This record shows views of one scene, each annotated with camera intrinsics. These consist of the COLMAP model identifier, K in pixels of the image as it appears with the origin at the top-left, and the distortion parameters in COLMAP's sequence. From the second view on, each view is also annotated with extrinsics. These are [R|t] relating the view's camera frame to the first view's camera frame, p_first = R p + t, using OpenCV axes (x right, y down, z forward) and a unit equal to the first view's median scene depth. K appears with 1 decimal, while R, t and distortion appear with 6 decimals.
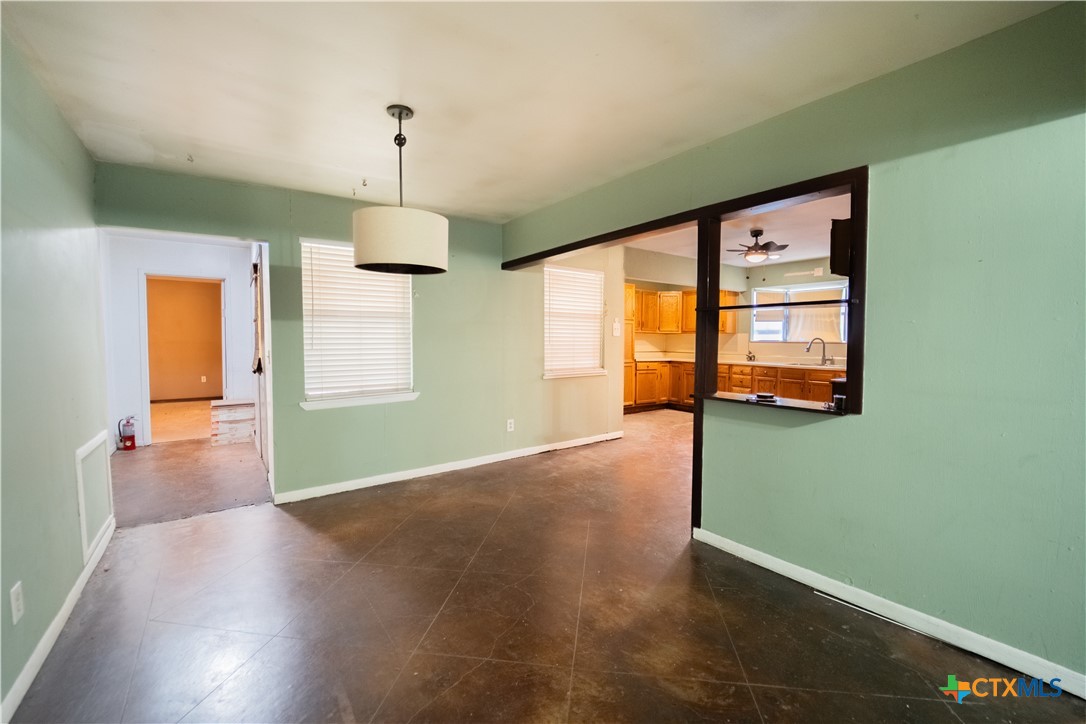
lens RADIAL K [[443.6, 0, 543.0], [0, 443.6, 362.0], [0, 0, 1]] dist [-0.020753, -0.000151]
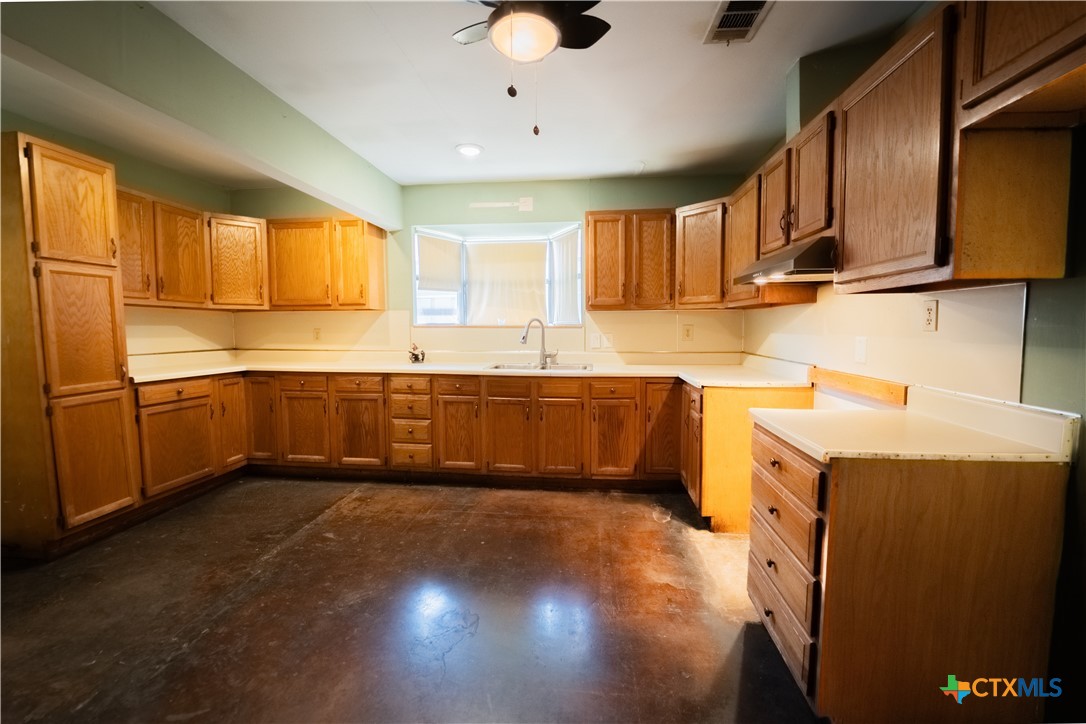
lens RADIAL K [[454.3, 0, 543.8], [0, 454.3, 362.8], [0, 0, 1]] dist [-0.017974, -0.000525]
pose [[0.671719, -0.064107, 0.738027, 0.165401], [0.041727, 0.997941, 0.048706, -0.021811], [-0.739630, -0.001921, 0.673011, 0.507412]]
